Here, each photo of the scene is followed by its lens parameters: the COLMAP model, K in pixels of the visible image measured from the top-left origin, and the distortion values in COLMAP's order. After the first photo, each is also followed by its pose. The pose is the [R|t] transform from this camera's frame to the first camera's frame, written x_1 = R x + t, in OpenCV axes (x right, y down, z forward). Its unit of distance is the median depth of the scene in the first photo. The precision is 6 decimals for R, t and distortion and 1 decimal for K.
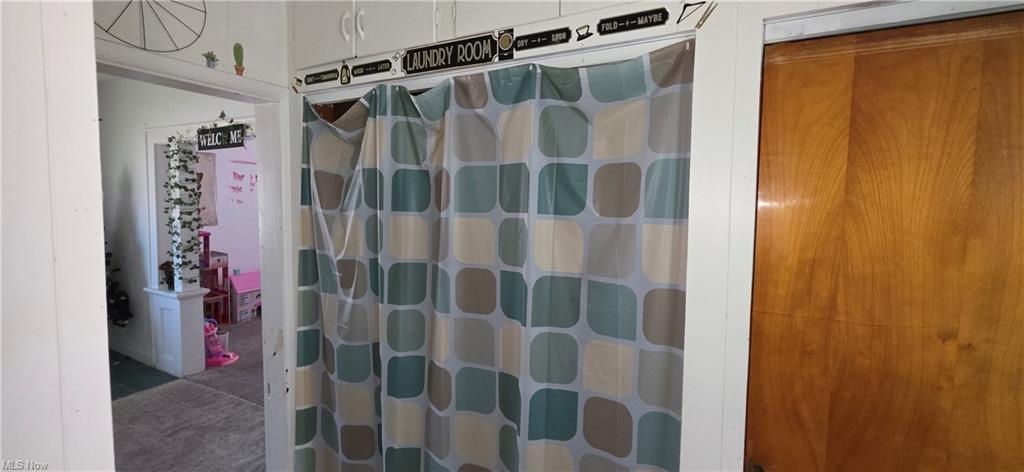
lens RADIAL K [[405.3, 0, 515.2], [0, 405.3, 223.7], [0, 0, 1]] dist [0.002319, 0.000209]
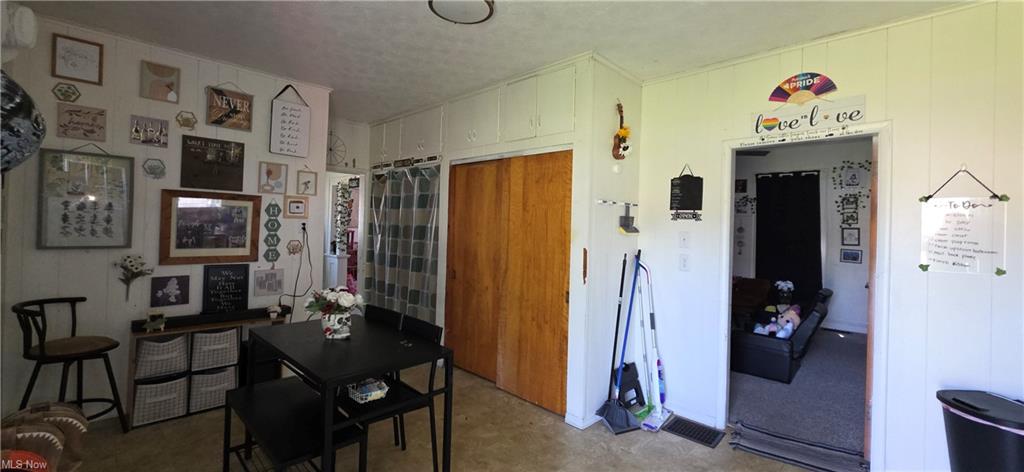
lens RADIAL K [[405.3, 0, 515.2], [0, 405.3, 223.7], [0, 0, 1]] dist [0.002319, 0.000209]
pose [[0.954892, 0.015101, -0.296571, 1.465790], [-0.035422, 0.997368, -0.063264, 0.234299], [0.294835, 0.070915, 0.952913, -1.621355]]
